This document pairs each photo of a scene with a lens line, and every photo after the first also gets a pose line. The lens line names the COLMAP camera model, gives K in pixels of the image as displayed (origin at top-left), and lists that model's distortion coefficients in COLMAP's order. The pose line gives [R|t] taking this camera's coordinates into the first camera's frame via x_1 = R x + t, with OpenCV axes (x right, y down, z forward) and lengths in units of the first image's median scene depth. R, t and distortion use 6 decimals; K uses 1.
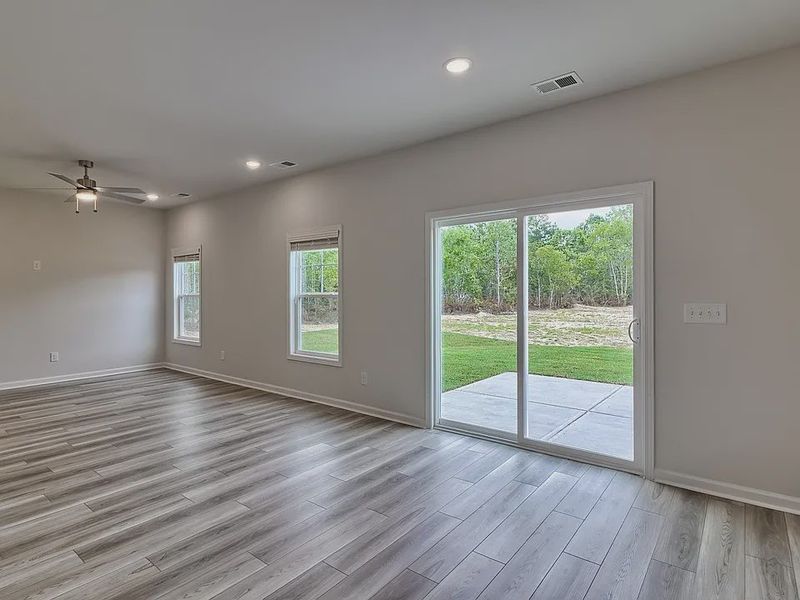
lens RADIAL K [[440.4, 0, 387.8], [0, 440.4, 289.3], [0, 0, 1]] dist [0.024716, -0.005206]
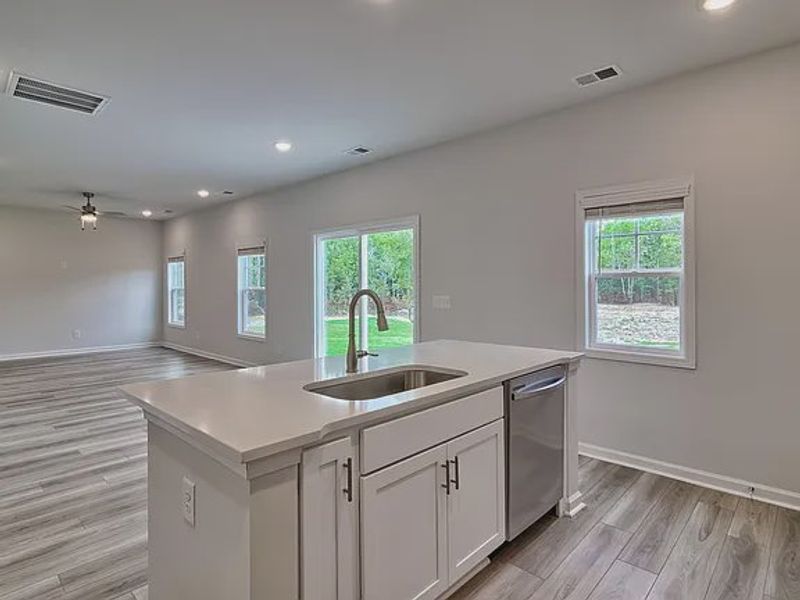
lens RADIAL K [[440.4, 0, 389.1], [0, 440.4, 289.3], [0, 0, 1]] dist [0.024716, -0.005206]
pose [[0.996047, 0.007723, -0.088487, 0.346902], [-0.006931, 0.999933, 0.009255, -0.001083], [0.088552, -0.008606, 0.996034, -0.283370]]
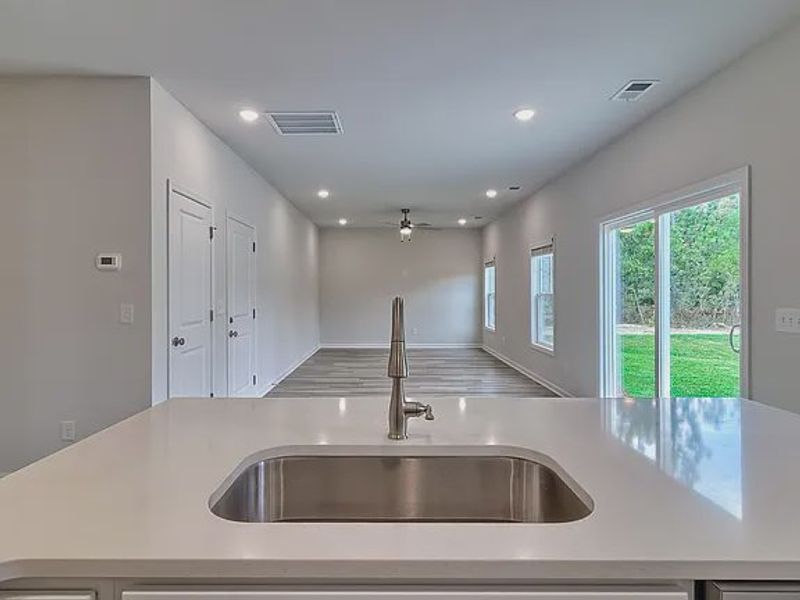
lens RADIAL K [[440.4, 0, 396.8], [0, 440.4, 291.9], [0, 0, 1]] dist [0.024716, -0.005206]
pose [[0.642891, 0.008123, -0.765915, 0.455134], [-0.001159, 0.999953, 0.009631, -0.002836], [0.765957, -0.005304, 0.642870, -0.047800]]
